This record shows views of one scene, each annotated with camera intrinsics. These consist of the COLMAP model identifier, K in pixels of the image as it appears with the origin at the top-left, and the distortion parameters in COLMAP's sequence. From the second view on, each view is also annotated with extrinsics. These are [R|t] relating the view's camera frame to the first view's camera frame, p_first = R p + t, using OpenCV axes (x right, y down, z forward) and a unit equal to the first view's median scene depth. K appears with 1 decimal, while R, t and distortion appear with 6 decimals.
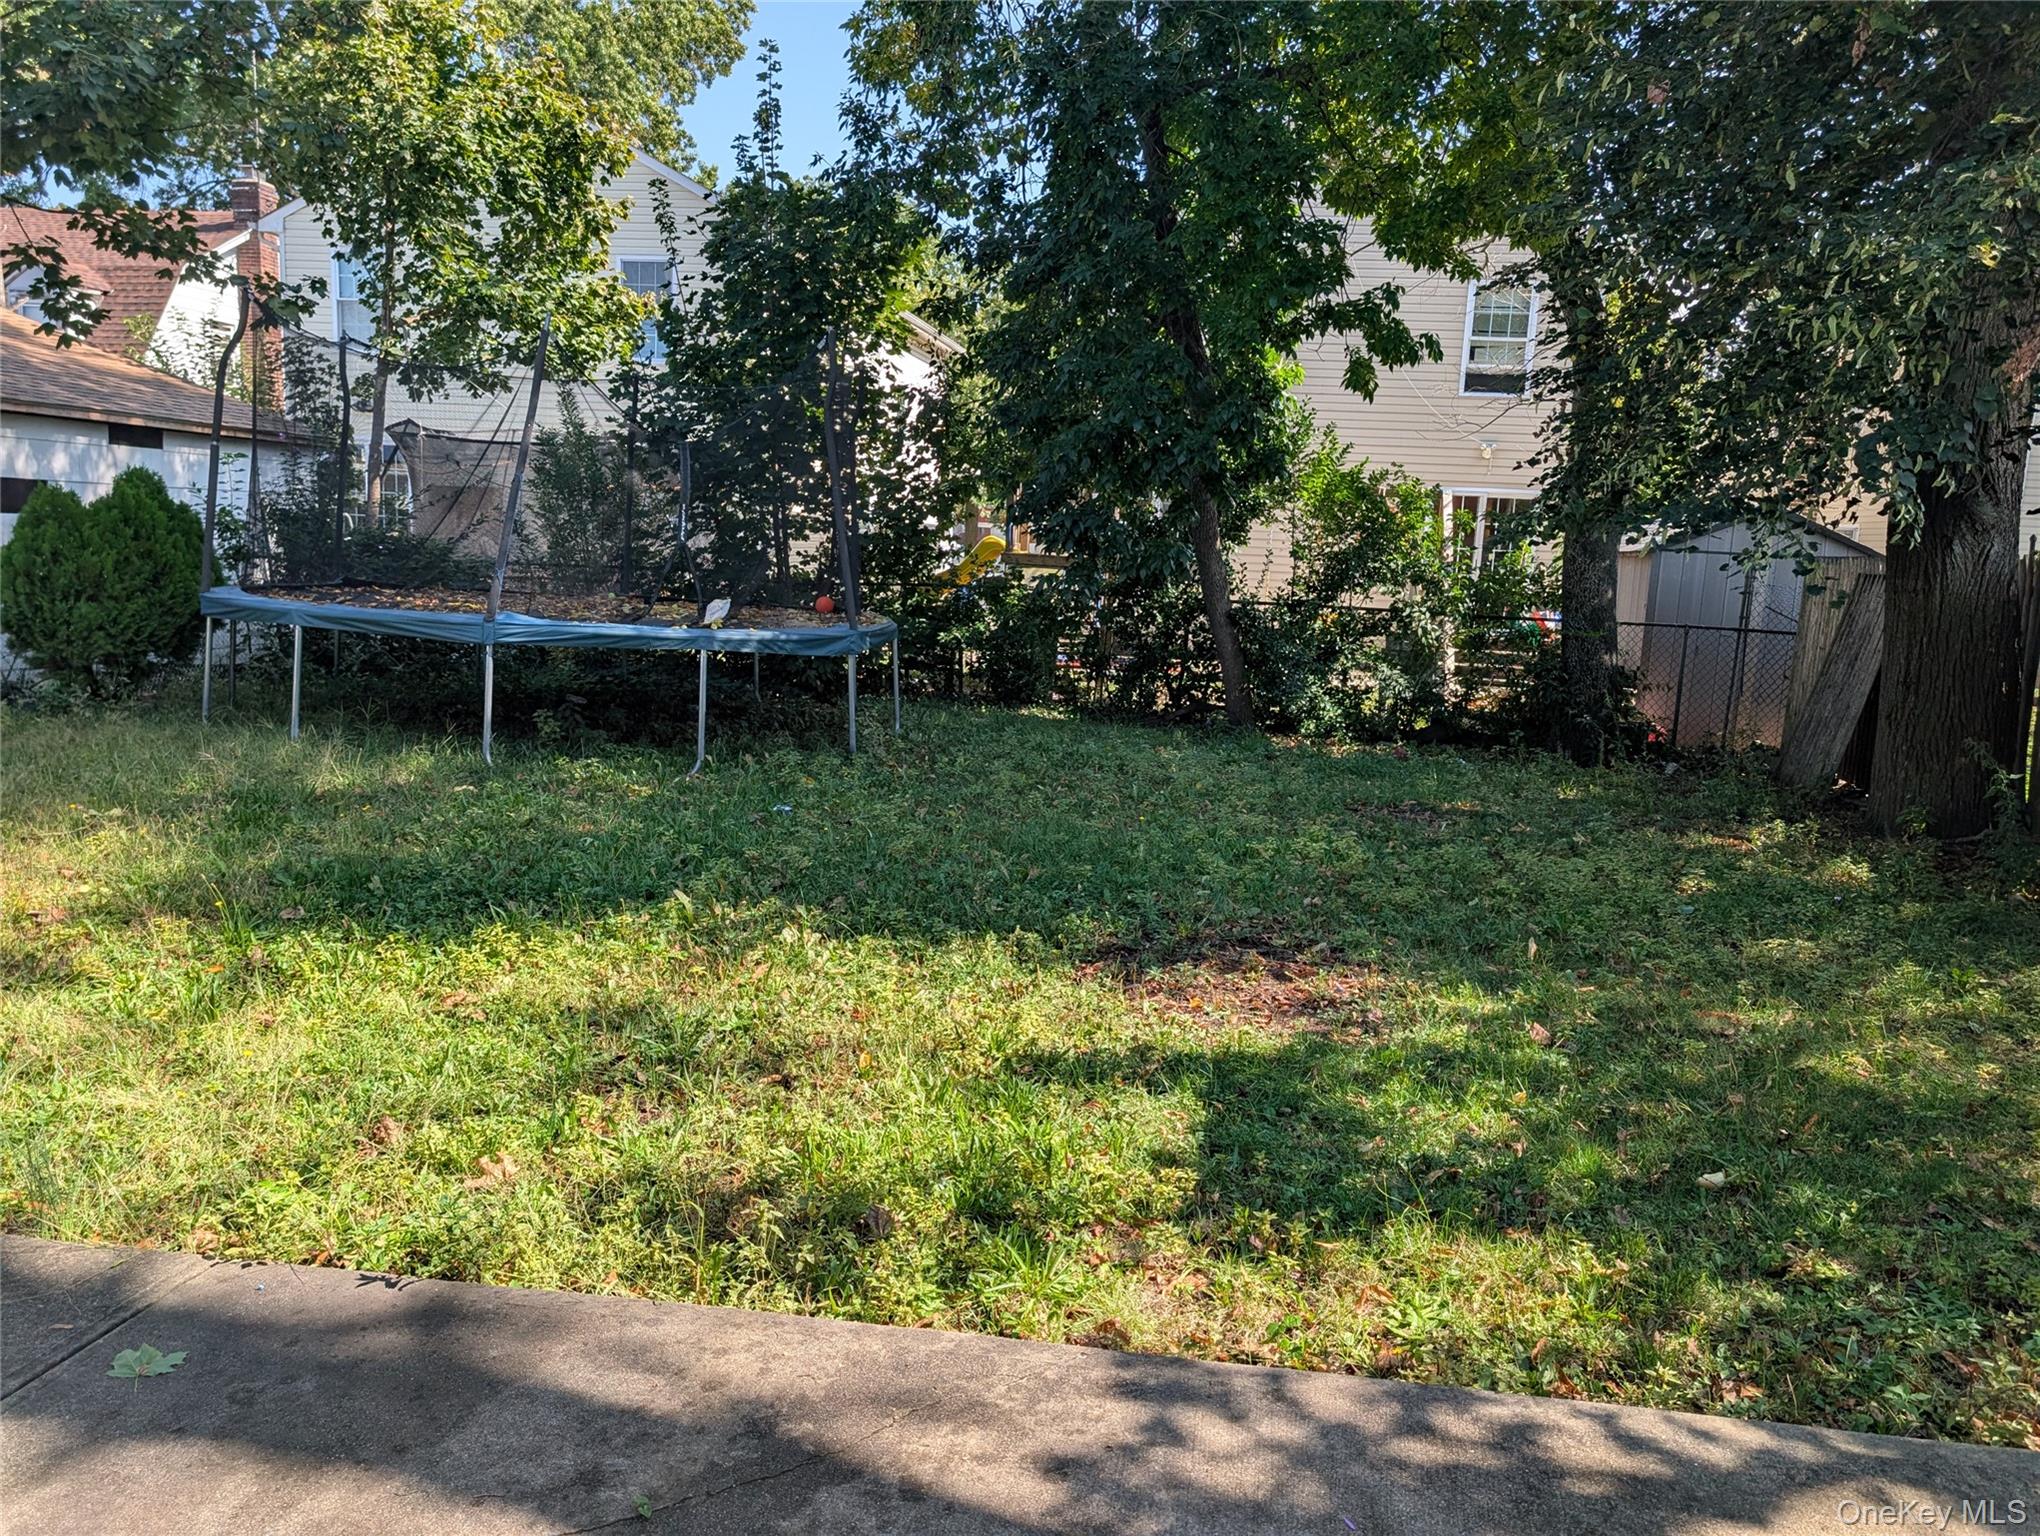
lens RADIAL K [[1458.3, 0, 1022.4], [0, 1458.3, 772.1], [0, 0, 1]] dist [0.027157, -0.049300]
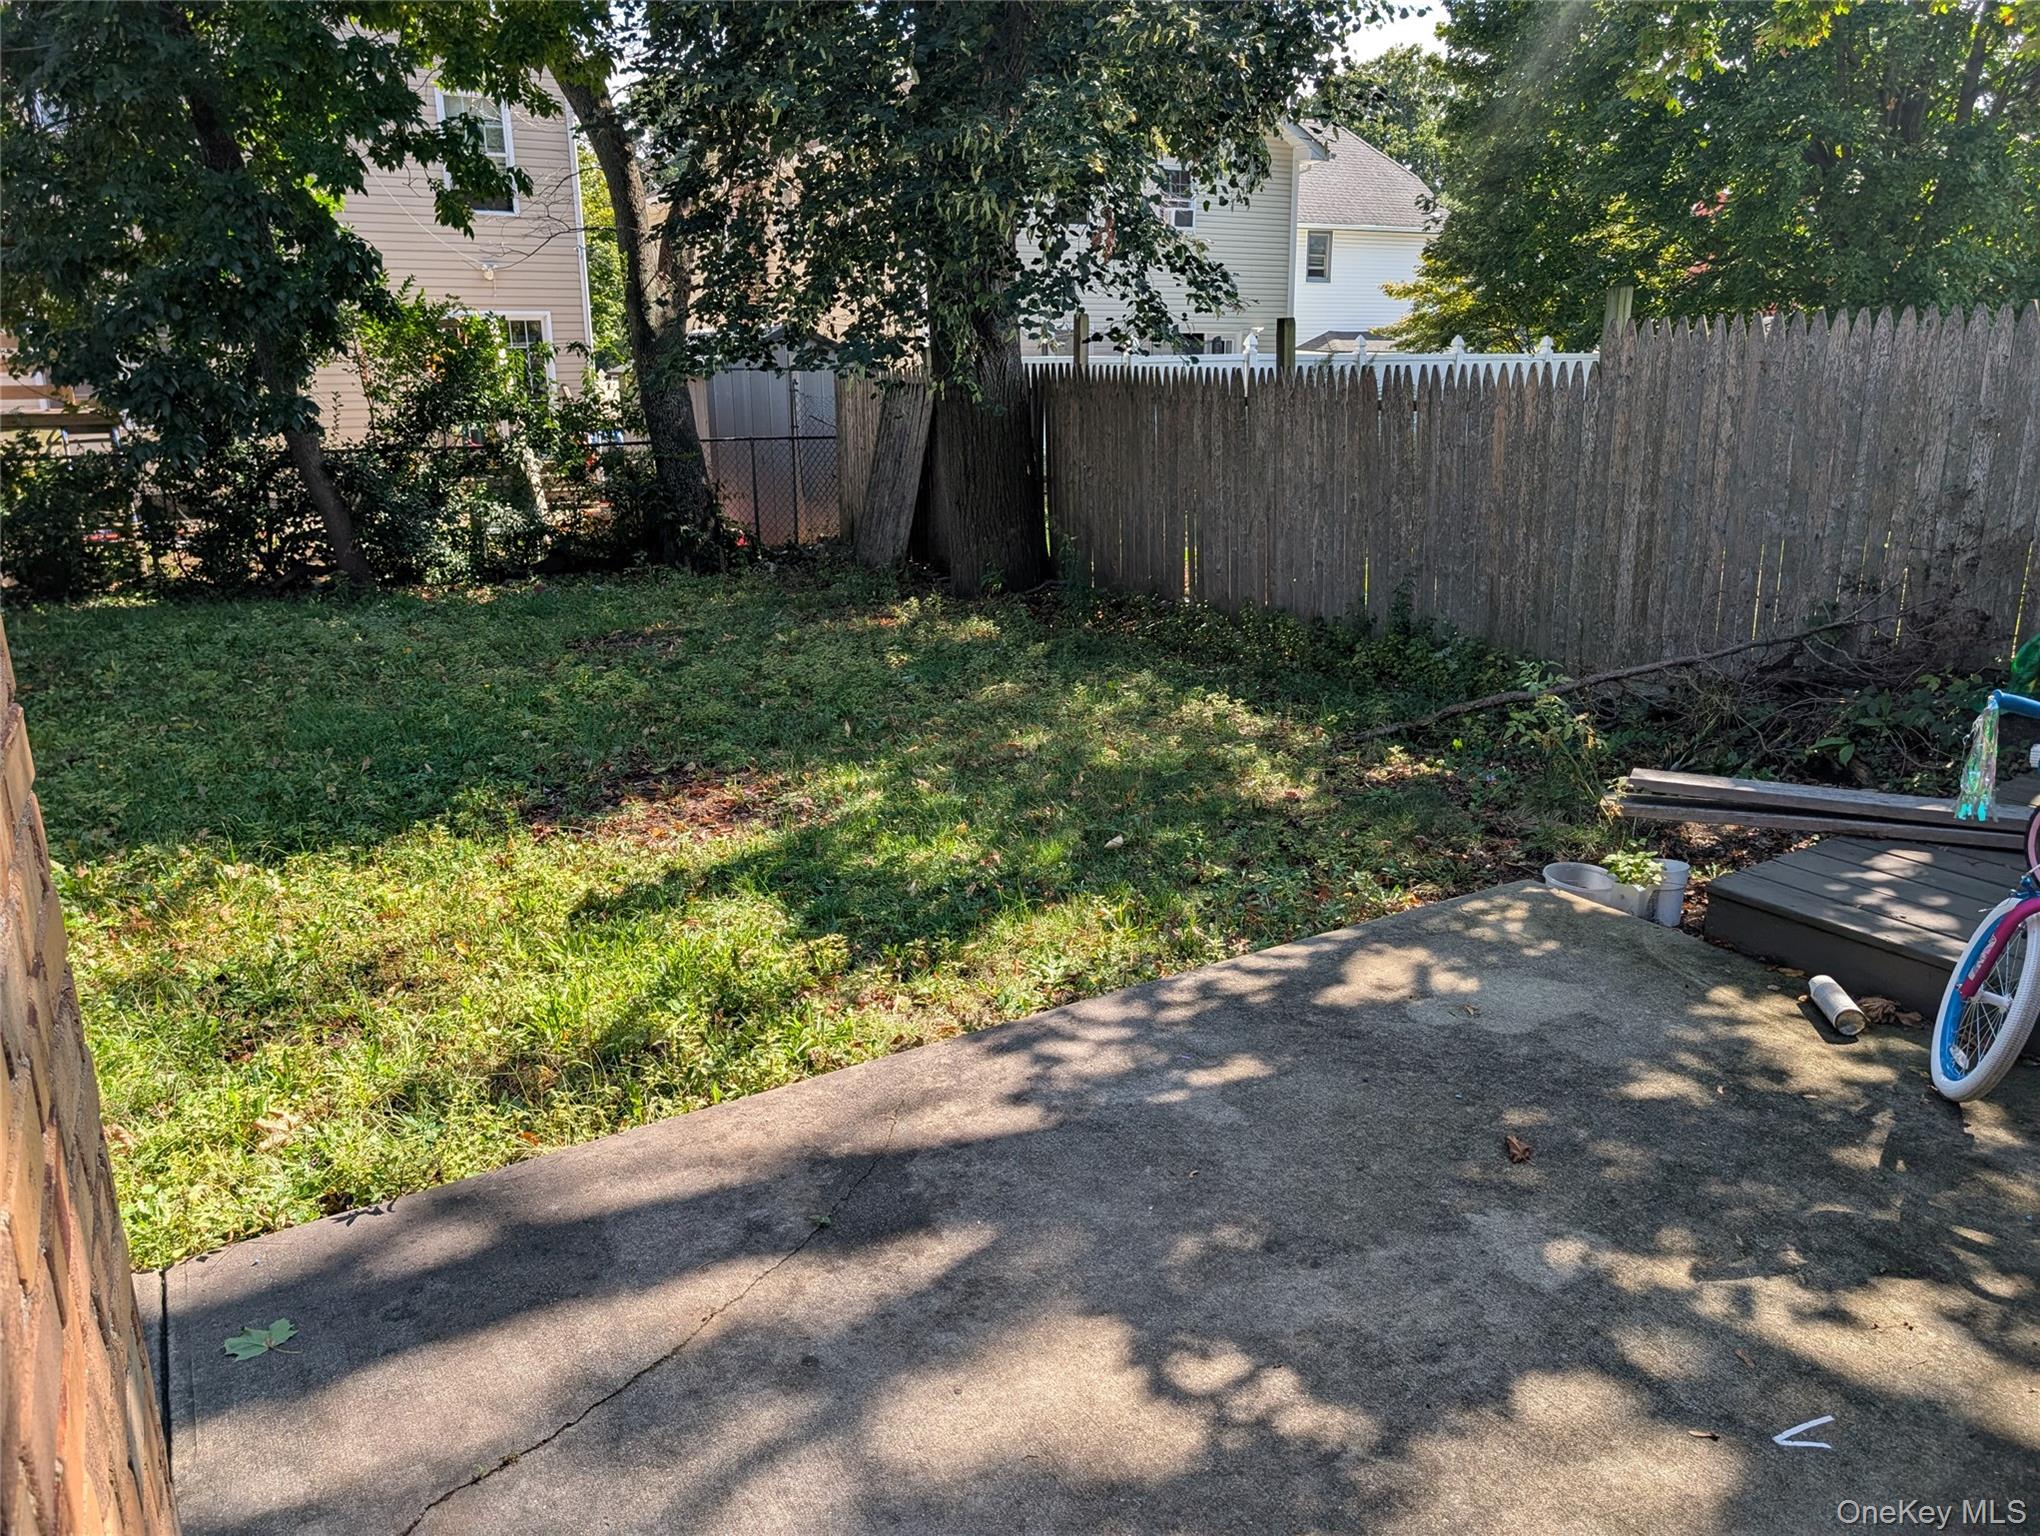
lens RADIAL K [[1458.3, 0, 1022.4], [0, 1458.3, 772.1], [0, 0, 1]] dist [0.027157, -0.049300]
pose [[0.768445, -0.220547, 0.600709, -0.157453], [0.145267, 0.974346, 0.171895, -0.017865], [-0.623209, -0.044829, 0.780769, -0.023654]]
